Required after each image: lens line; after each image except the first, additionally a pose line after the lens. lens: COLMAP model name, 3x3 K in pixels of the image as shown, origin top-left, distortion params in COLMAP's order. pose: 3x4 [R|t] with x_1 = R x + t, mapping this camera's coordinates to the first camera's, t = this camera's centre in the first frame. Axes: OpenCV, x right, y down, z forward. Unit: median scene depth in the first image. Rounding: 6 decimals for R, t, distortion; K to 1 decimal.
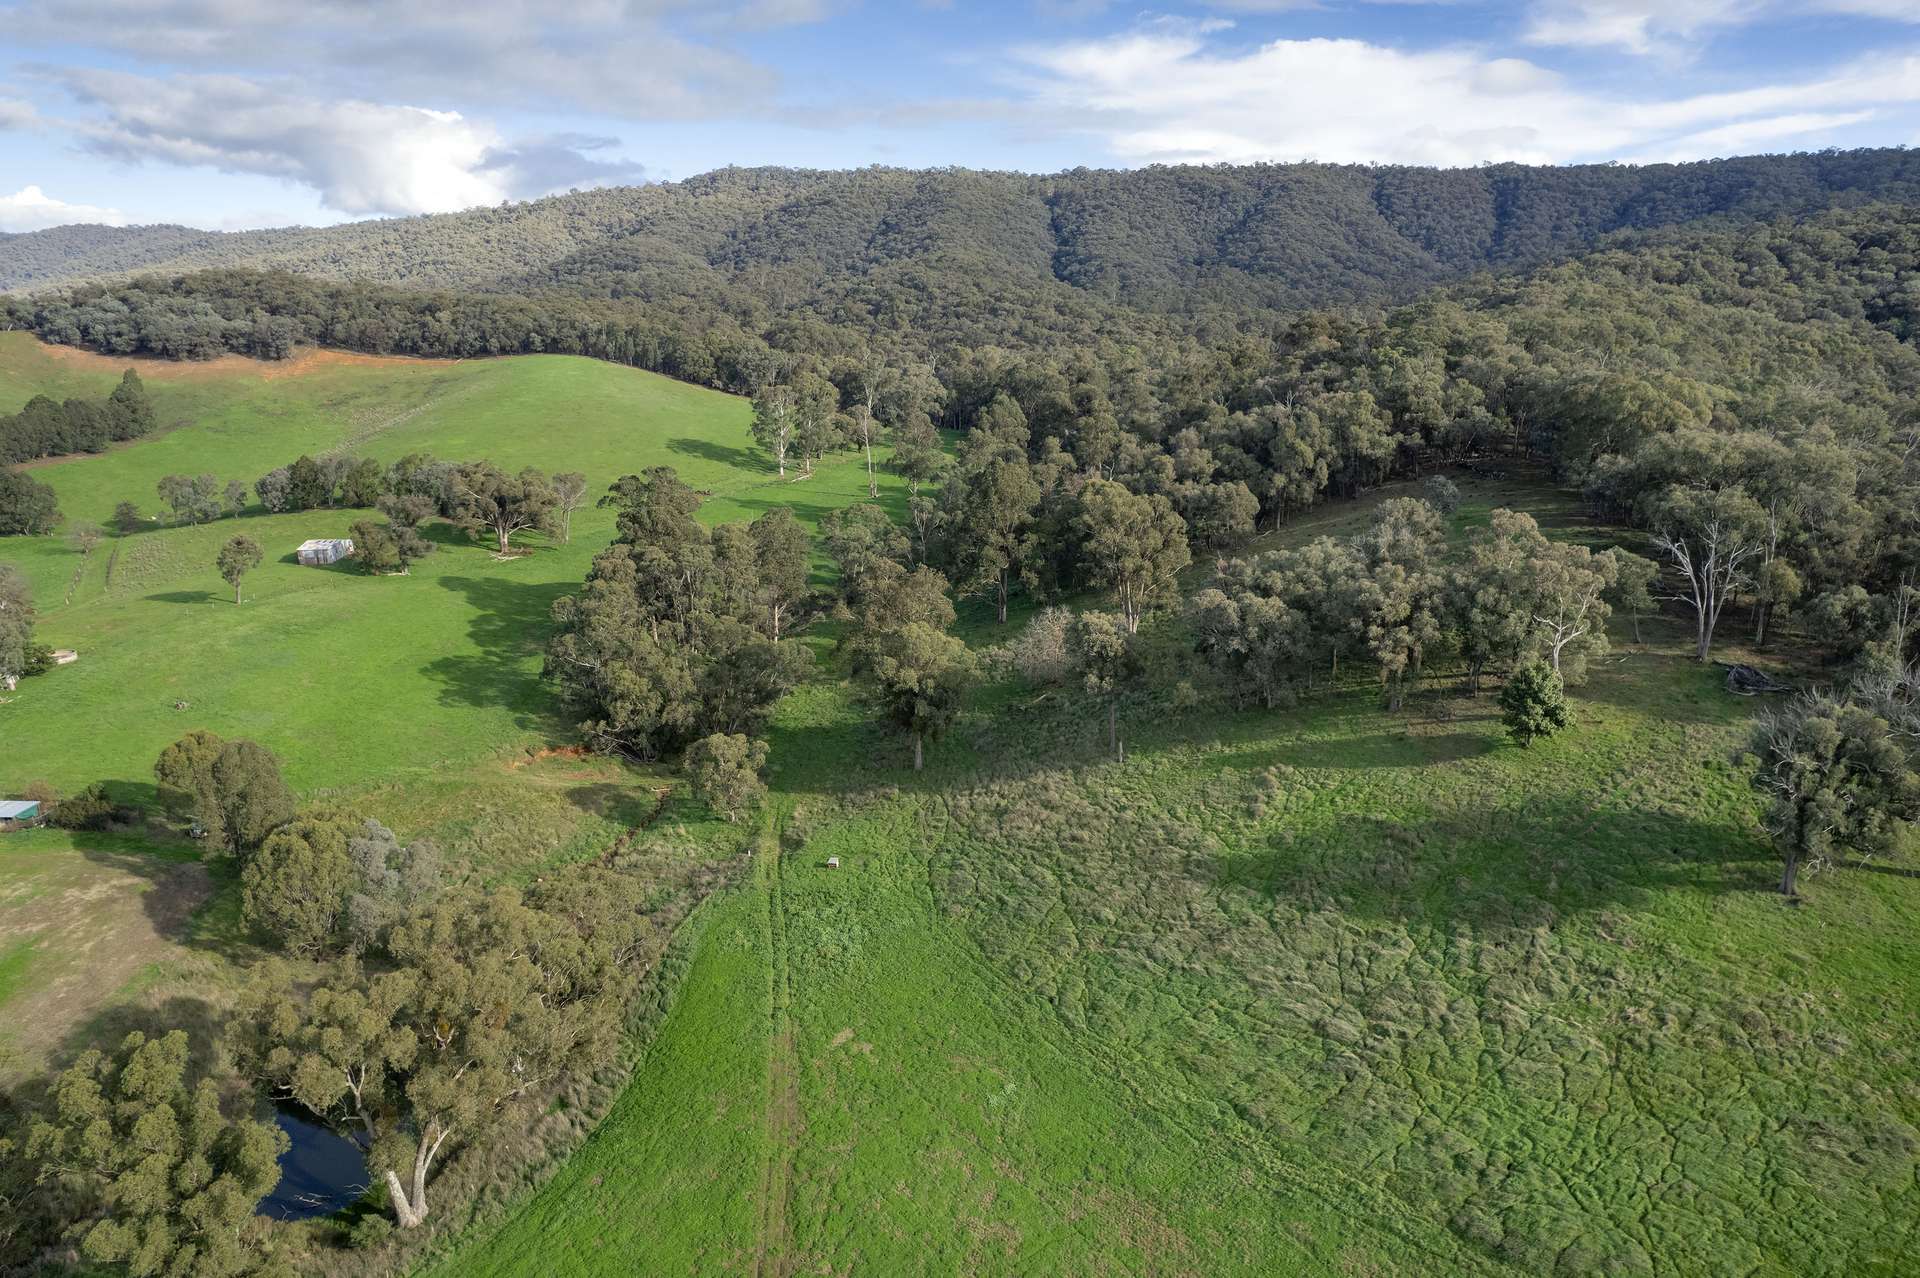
lens RADIAL K [[1294.4, 0, 967.8], [0, 1294.4, 640.1], [0, 0, 1]] dist [-0.063732, 0.057290]
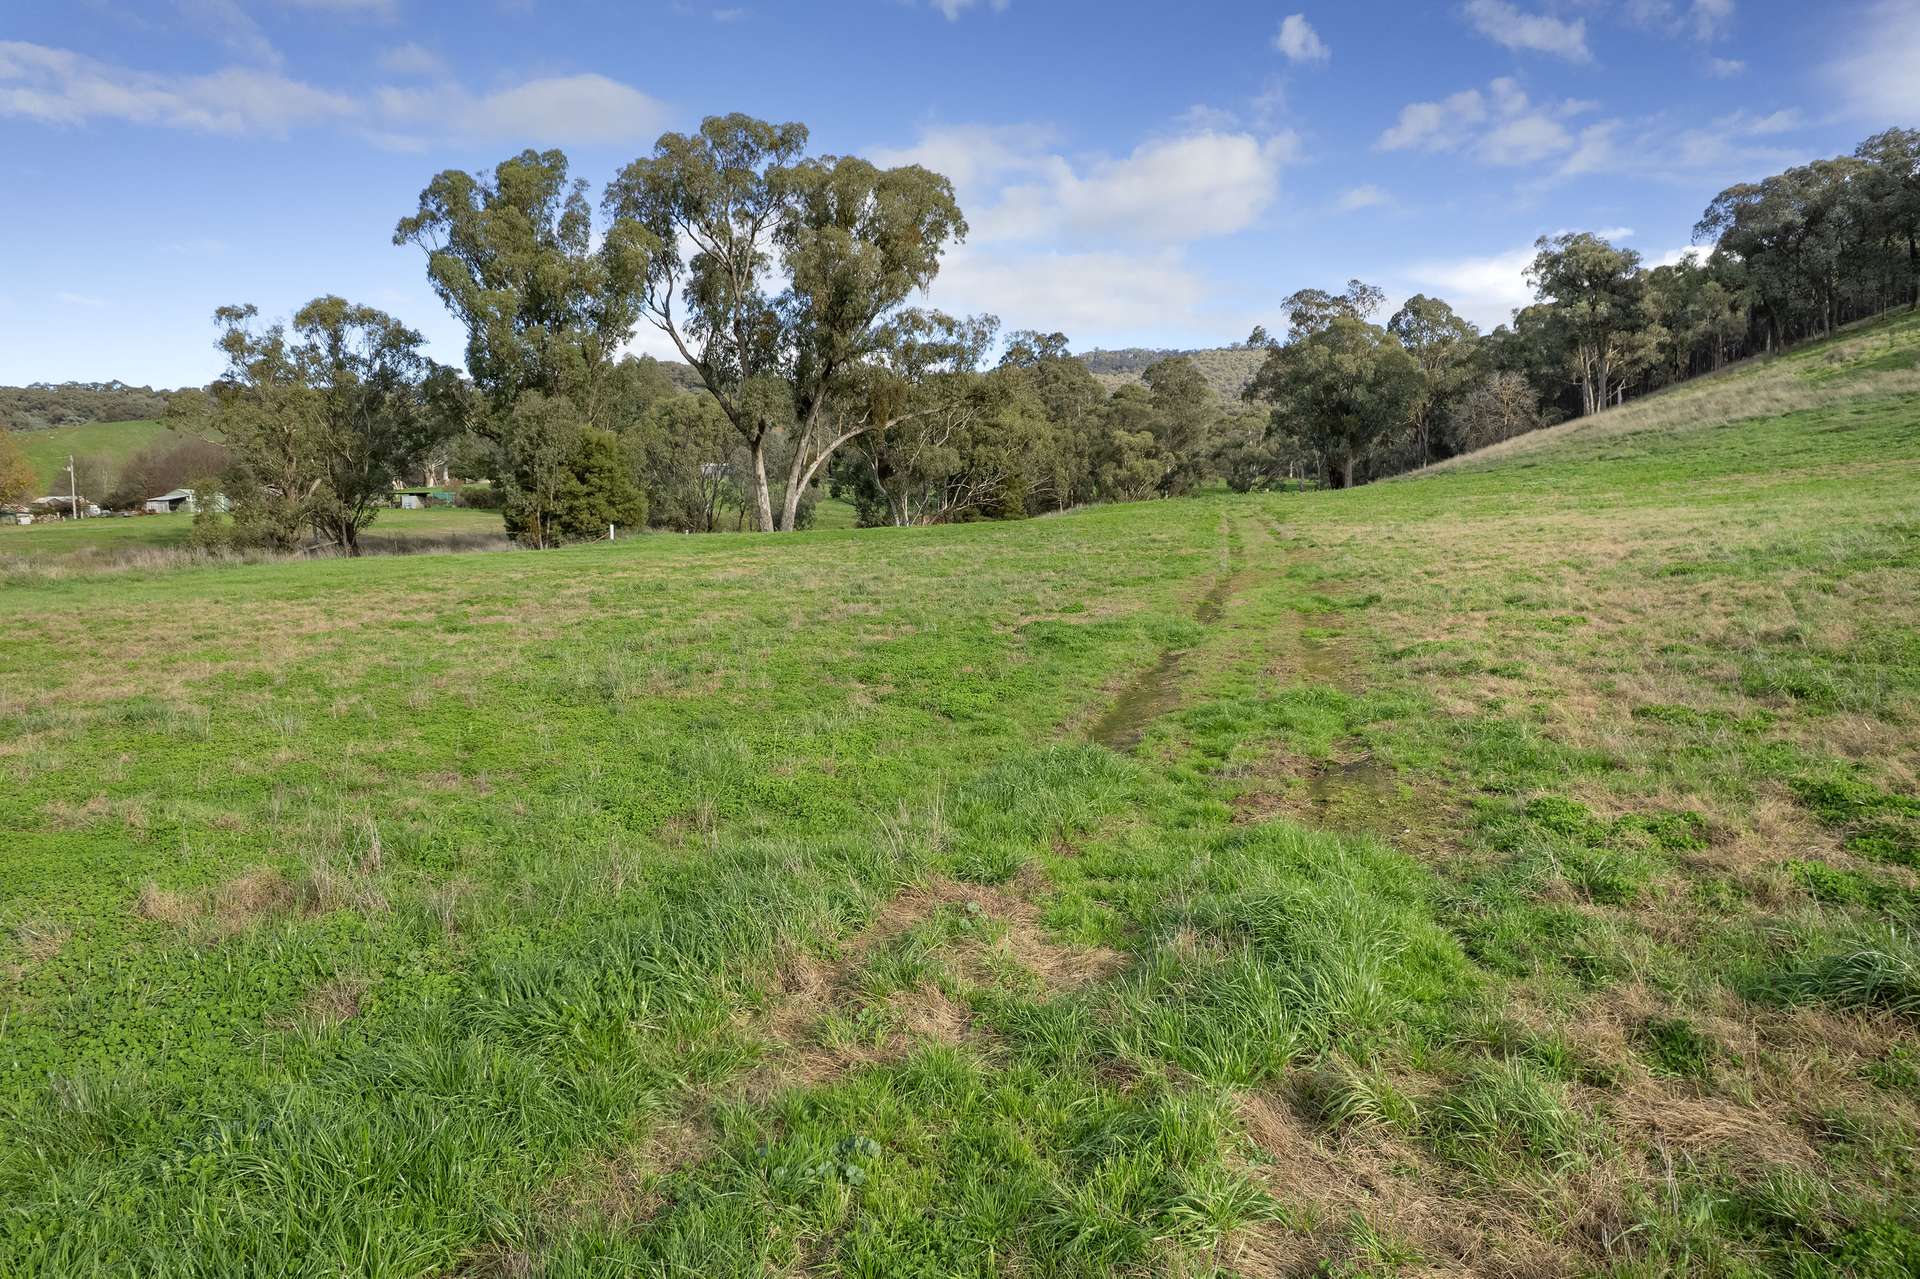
lens RADIAL K [[1294.4, 0, 958.3], [0, 1294.4, 642.6], [0, 0, 1]] dist [-0.063732, 0.057290]
pose [[0.963355, 0.022251, -0.267305, -0.018606], [-0.061927, 0.988081, -0.140931, 0.108612], [0.260983, 0.152320, 0.953250, 0.042339]]
